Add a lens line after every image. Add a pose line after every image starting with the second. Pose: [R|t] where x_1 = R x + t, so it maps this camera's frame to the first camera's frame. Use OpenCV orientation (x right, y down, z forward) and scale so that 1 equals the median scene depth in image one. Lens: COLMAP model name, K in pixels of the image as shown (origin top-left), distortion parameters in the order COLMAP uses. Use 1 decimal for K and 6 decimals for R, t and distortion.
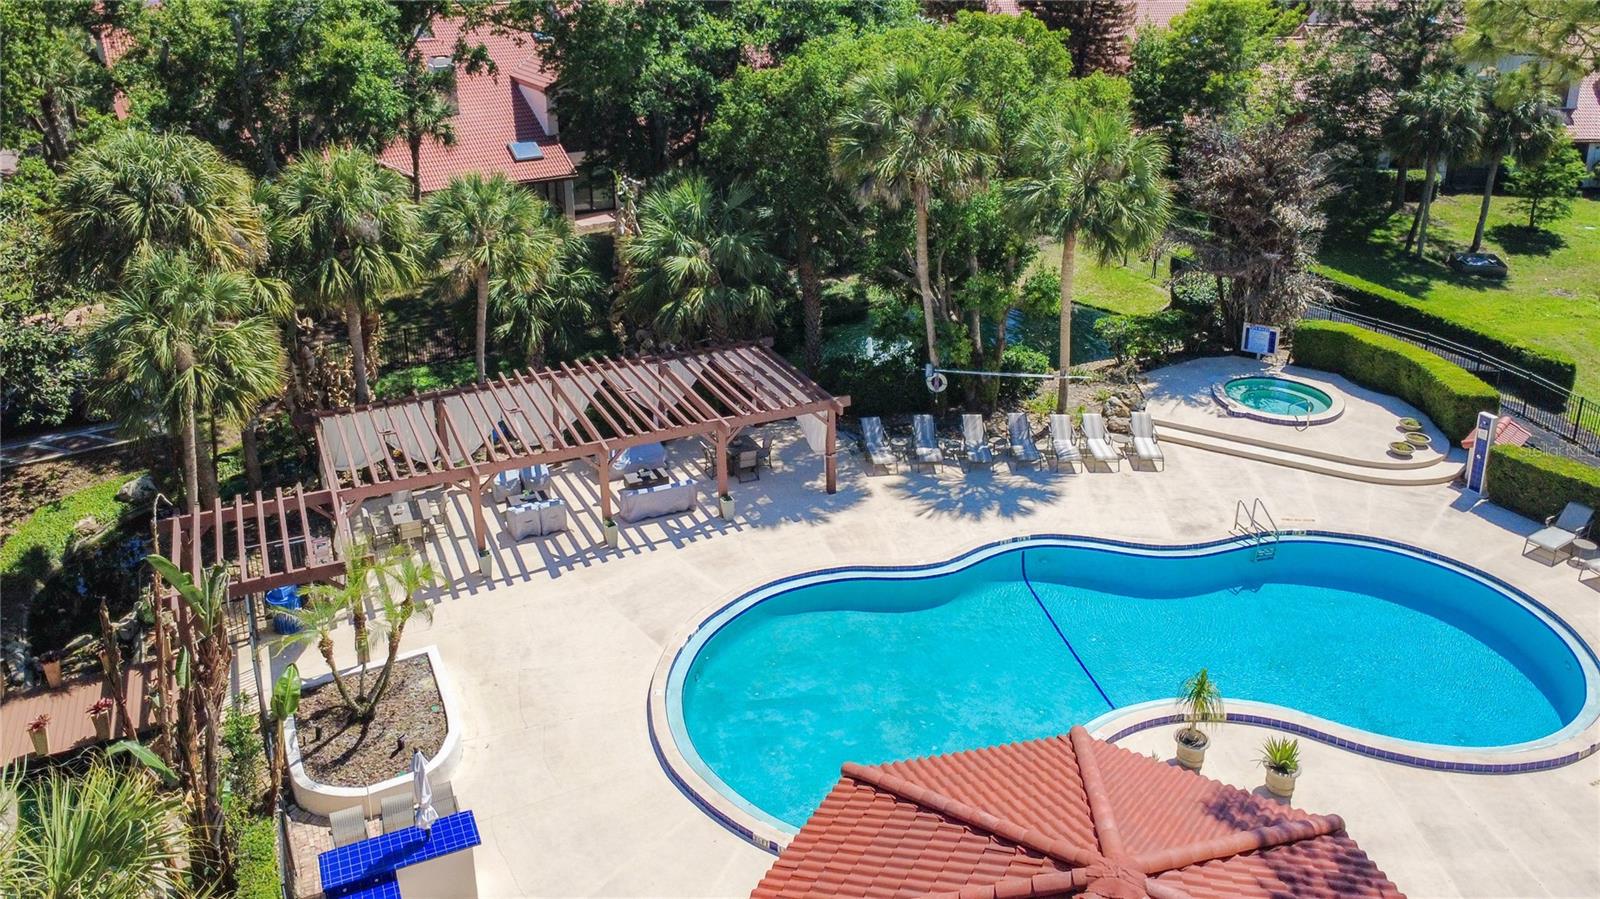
lens RADIAL K [[1105.5, 0, 757.5], [0, 1105.5, 321.0], [0, 0, 1]] dist [-0.000836, -0.003319]
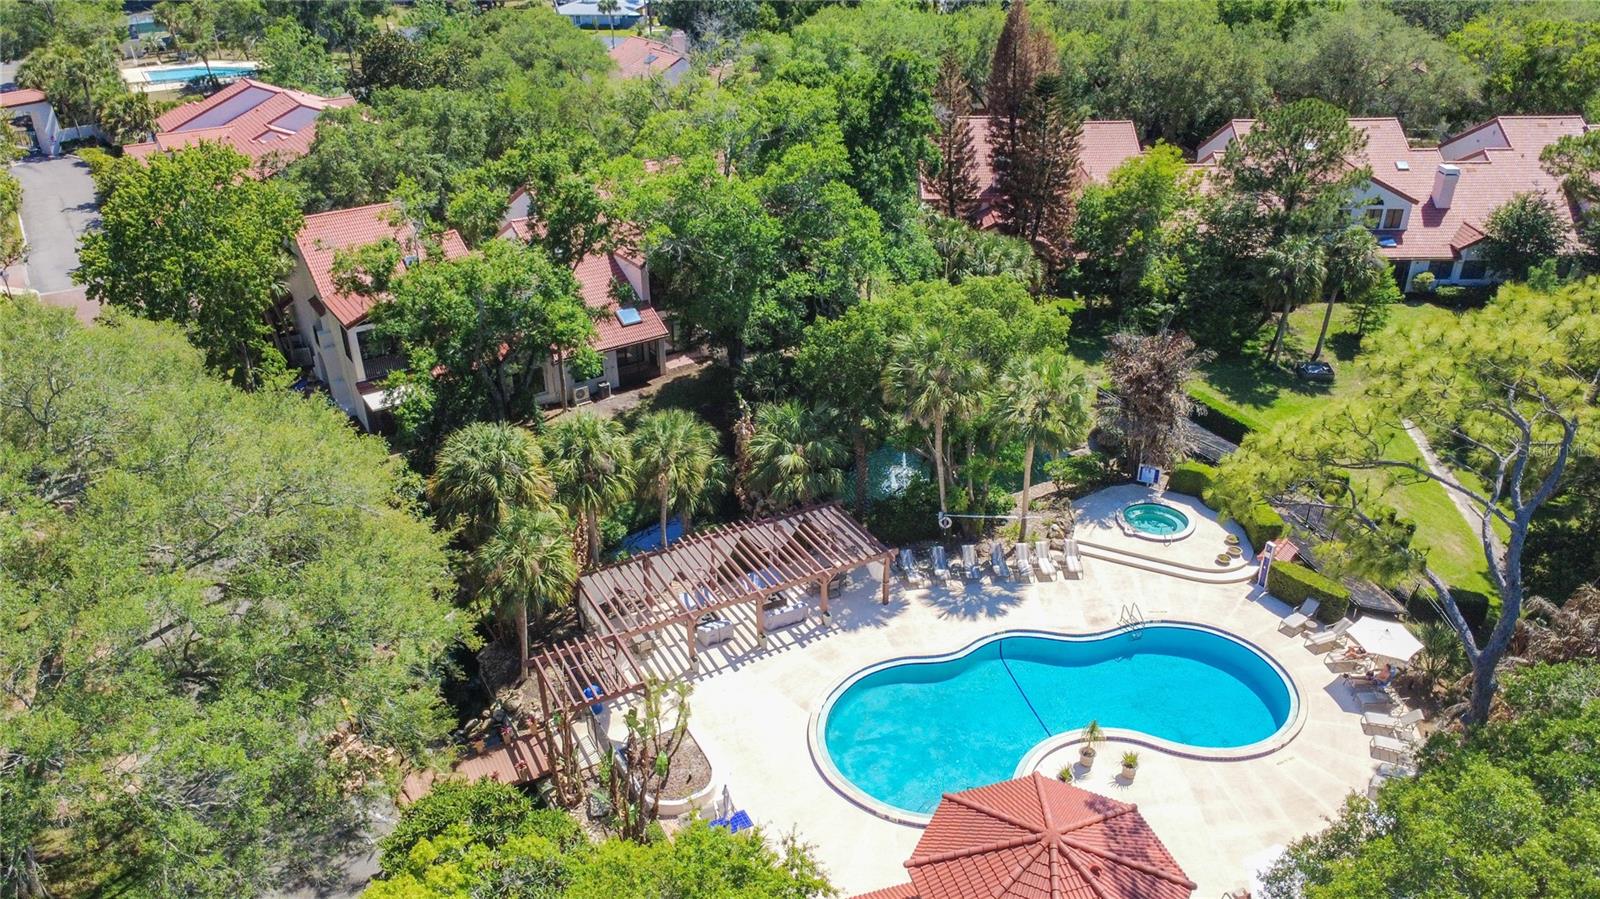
lens RADIAL K [[1180.1, 0, 800.0], [0, 1180.1, 449.5], [0, 0, 1]] dist [-0.001088, -0.002051]
pose [[0.994729, -0.025366, 0.099349, -0.220784], [0.006025, 0.981702, 0.190327, -0.390729], [-0.102359, -0.188725, 0.976681, -0.635308]]
